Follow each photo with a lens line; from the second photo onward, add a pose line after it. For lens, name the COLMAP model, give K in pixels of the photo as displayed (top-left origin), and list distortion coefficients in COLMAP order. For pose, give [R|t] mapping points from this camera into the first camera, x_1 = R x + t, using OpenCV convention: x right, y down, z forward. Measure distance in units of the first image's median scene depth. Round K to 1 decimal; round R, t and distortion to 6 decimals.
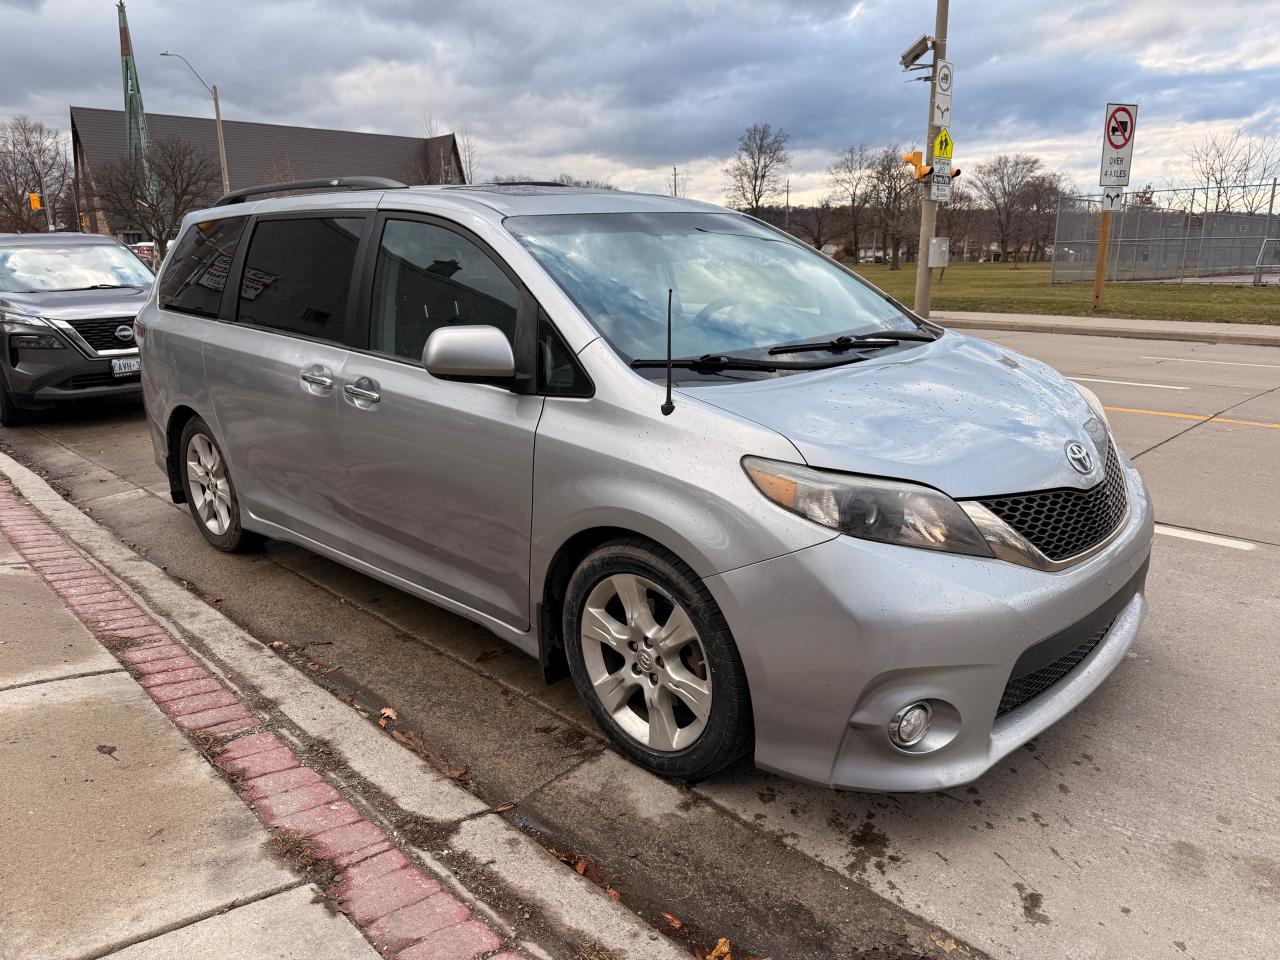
lens RADIAL K [[903.1, 0, 646.3], [0, 903.1, 477.9], [0, 0, 1]] dist [0.023024, -0.027483]
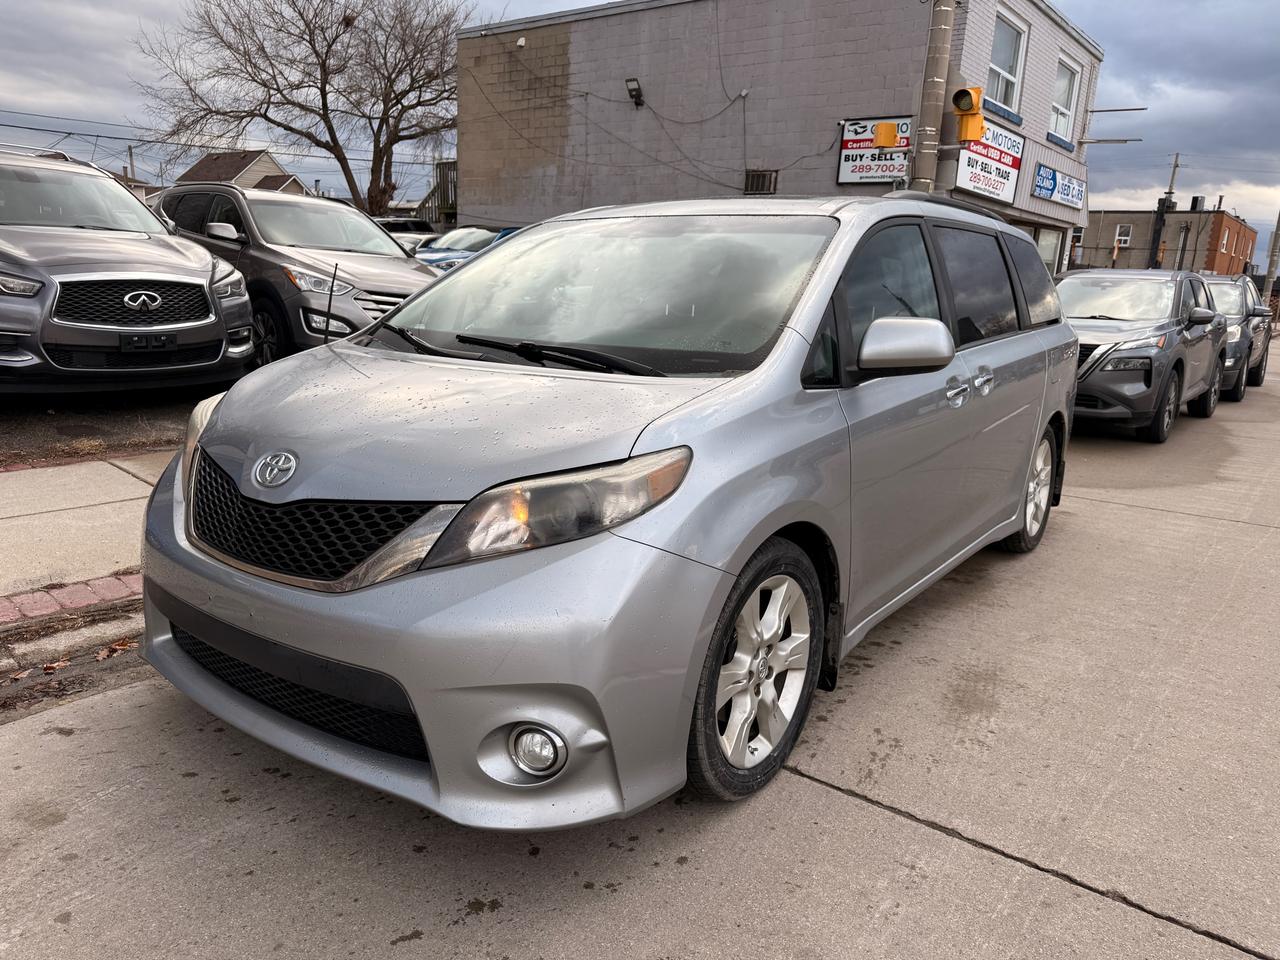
lens RADIAL K [[903.1, 0, 642.2], [0, 903.1, 483.4], [0, 0, 1]] dist [0.023024, -0.027483]
pose [[0.126303, 0.242361, -0.961930, 1.113782], [-0.291406, 0.935977, 0.197560, -0.231485], [0.948225, 0.255360, 0.188842, 0.960006]]
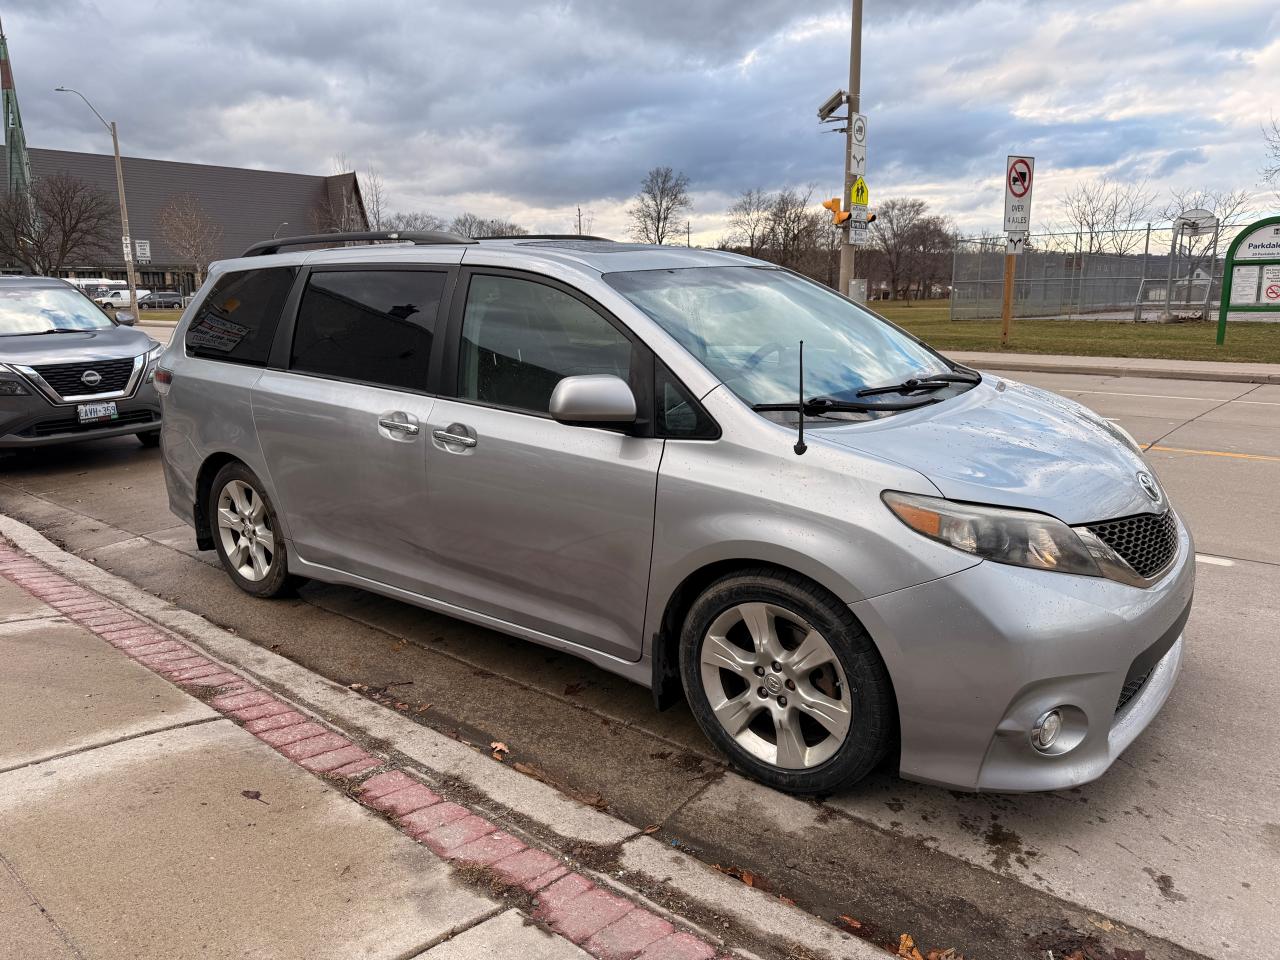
lens RADIAL K [[903.1, 0, 636.7], [0, 903.1, 472.8], [0, 0, 1]] dist [0.023024, -0.027483]
pose [[0.995439, -0.019563, 0.093370, -0.213459], [0.023710, 0.998771, -0.043518, -0.004011], [-0.092404, 0.045533, 0.994680, -0.052241]]
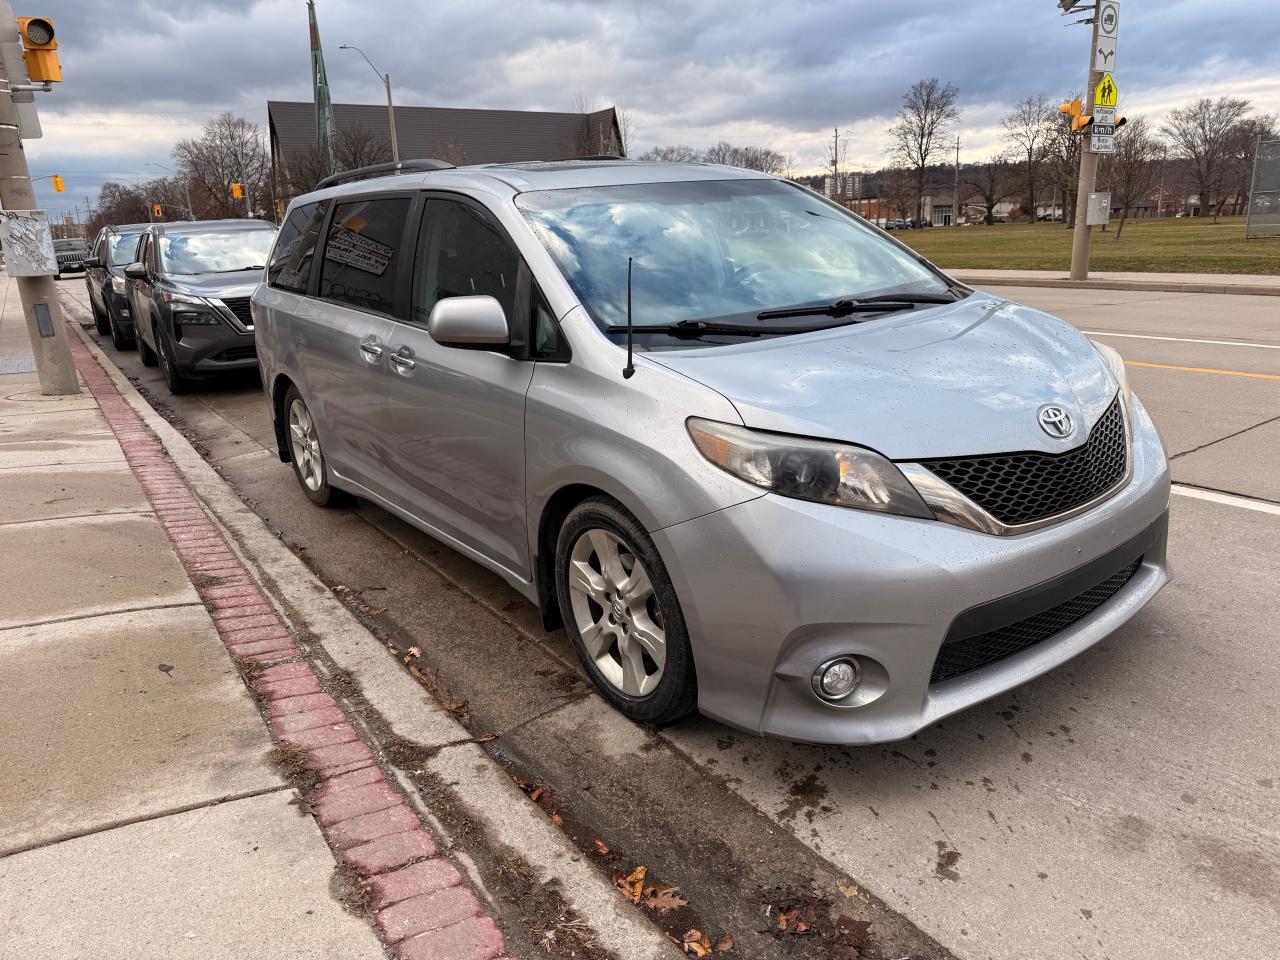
lens RADIAL K [[903.1, 0, 645.6], [0, 903.1, 469.9], [0, 0, 1]] dist [0.023024, -0.027483]
pose [[0.984843, 0.014558, -0.172838, 0.174762], [-0.010478, 0.999645, 0.024498, 0.008806], [0.173134, -0.022315, 0.984645, -0.027856]]
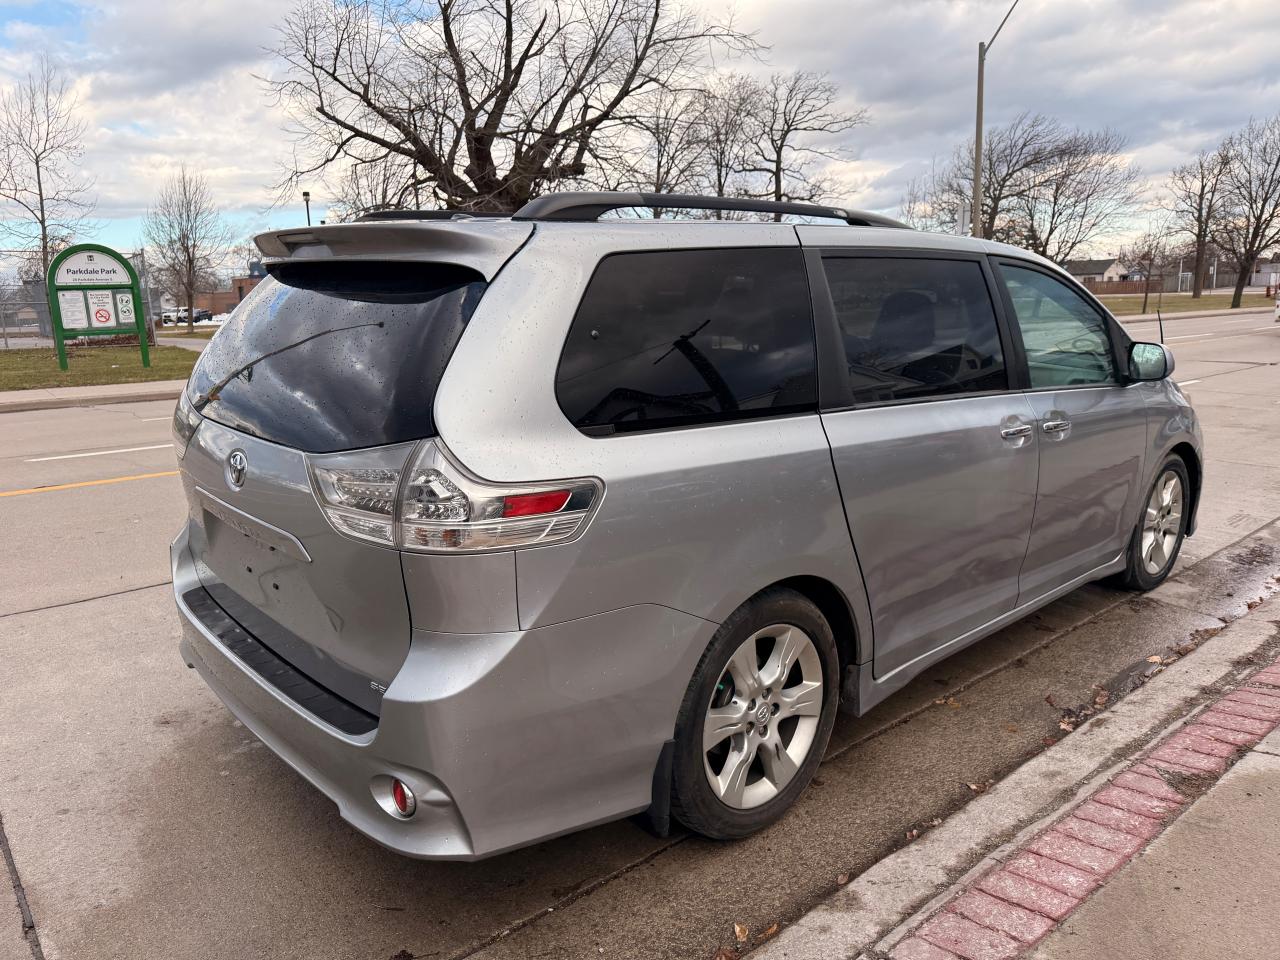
lens RADIAL K [[903.1, 0, 641.4], [0, 903.1, 477.3], [0, 0, 1]] dist [0.023024, -0.027483]
pose [[0.077113, -0.188607, 0.979020, -1.467748], [0.262069, 0.951250, 0.162615, -0.352847], [-0.961963, 0.244032, 0.122782, 1.424794]]
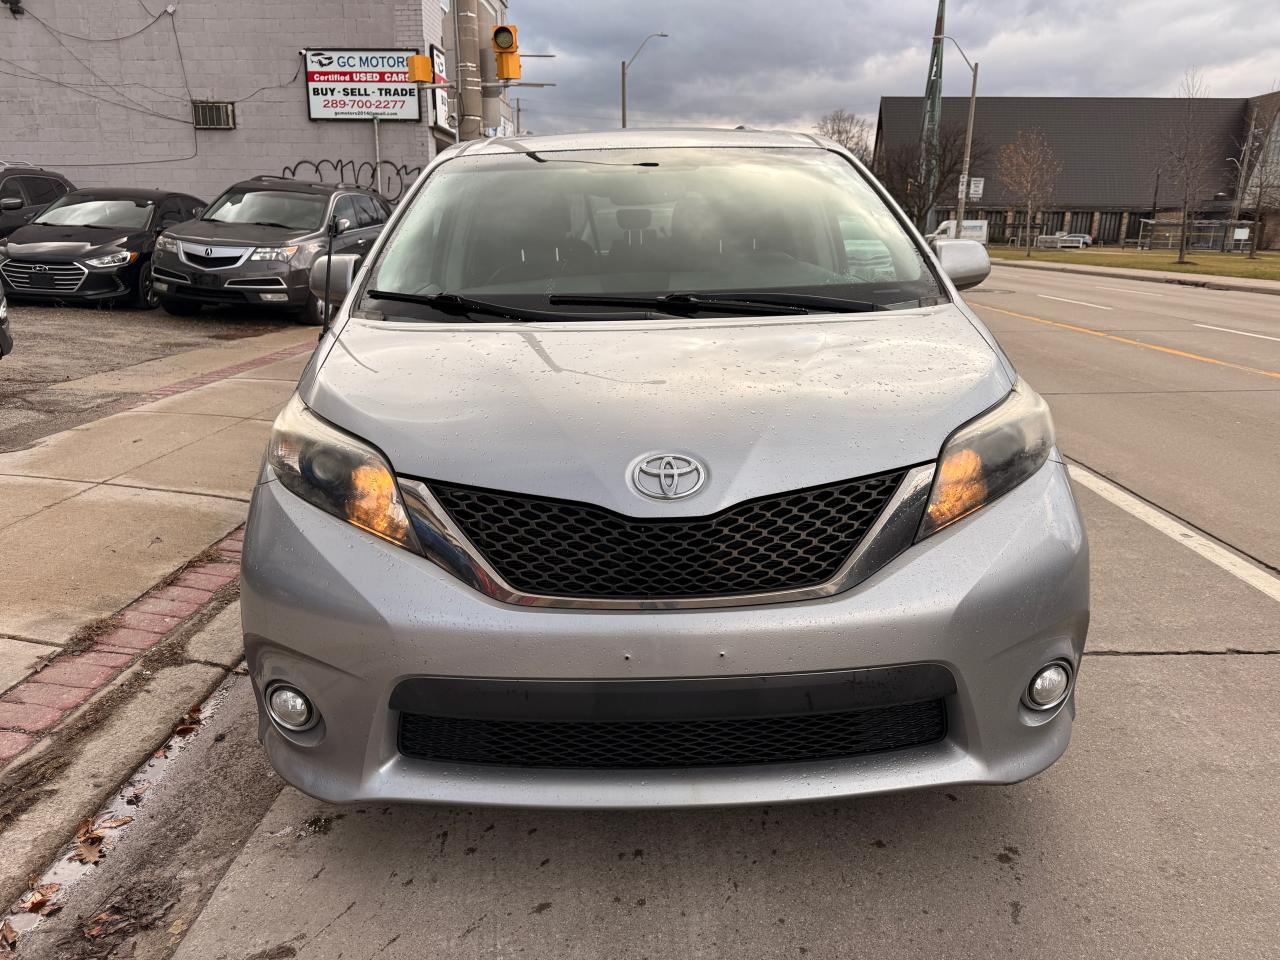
lens RADIAL K [[903.1, 0, 633.2], [0, 903.1, 478.6], [0, 0, 1]] dist [0.023024, -0.027483]
pose [[0.696909, 0.201683, -0.688216, 0.758472], [-0.185573, 0.977672, 0.098591, -0.066533], [0.692734, 0.059005, 0.718775, 0.403304]]
